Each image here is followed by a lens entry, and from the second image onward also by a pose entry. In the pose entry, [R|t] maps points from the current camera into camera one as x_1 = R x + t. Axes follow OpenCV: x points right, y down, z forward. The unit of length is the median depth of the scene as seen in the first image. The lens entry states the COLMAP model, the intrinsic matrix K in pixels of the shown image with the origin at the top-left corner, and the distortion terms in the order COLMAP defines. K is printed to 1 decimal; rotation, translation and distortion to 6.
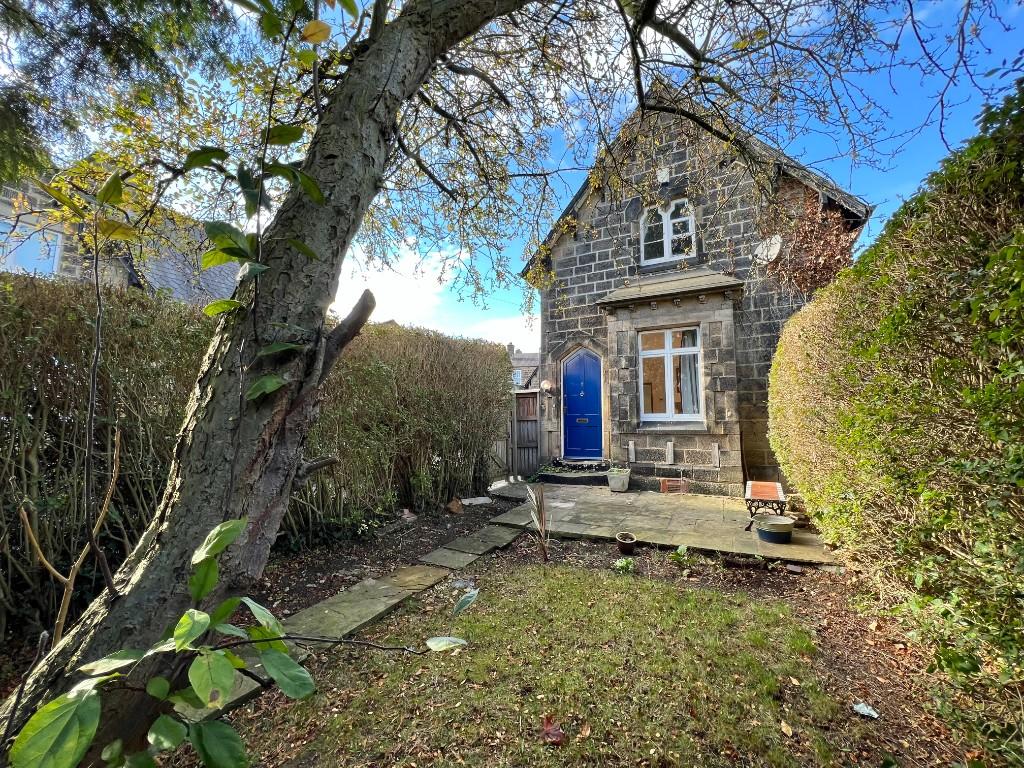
lens RADIAL K [[411.9, 0, 511.1], [0, 411.9, 381.5], [0, 0, 1]] dist [-0.000222, 0.000119]
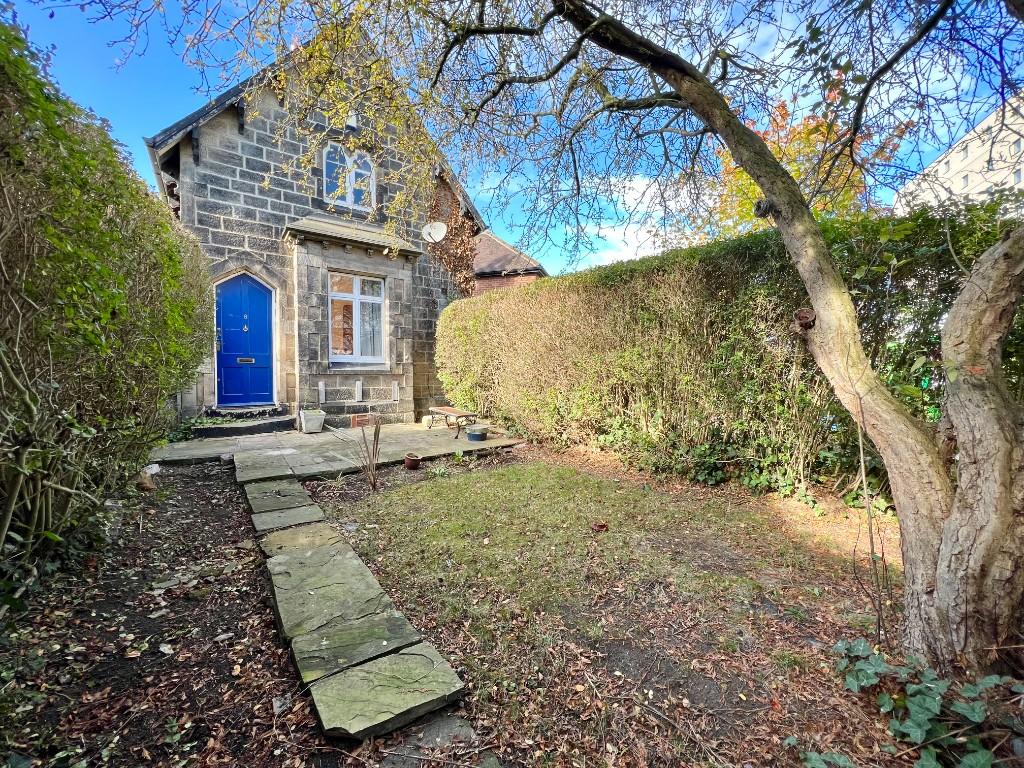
lens RADIAL K [[411.9, 0, 511.1], [0, 411.9, 381.5], [0, 0, 1]] dist [-0.000222, 0.000119]
pose [[0.421314, -0.016102, 0.906772, -0.414863], [-0.086679, 0.994550, 0.057934, 0.047682], [-0.902763, -0.103006, 0.417622, 0.177236]]
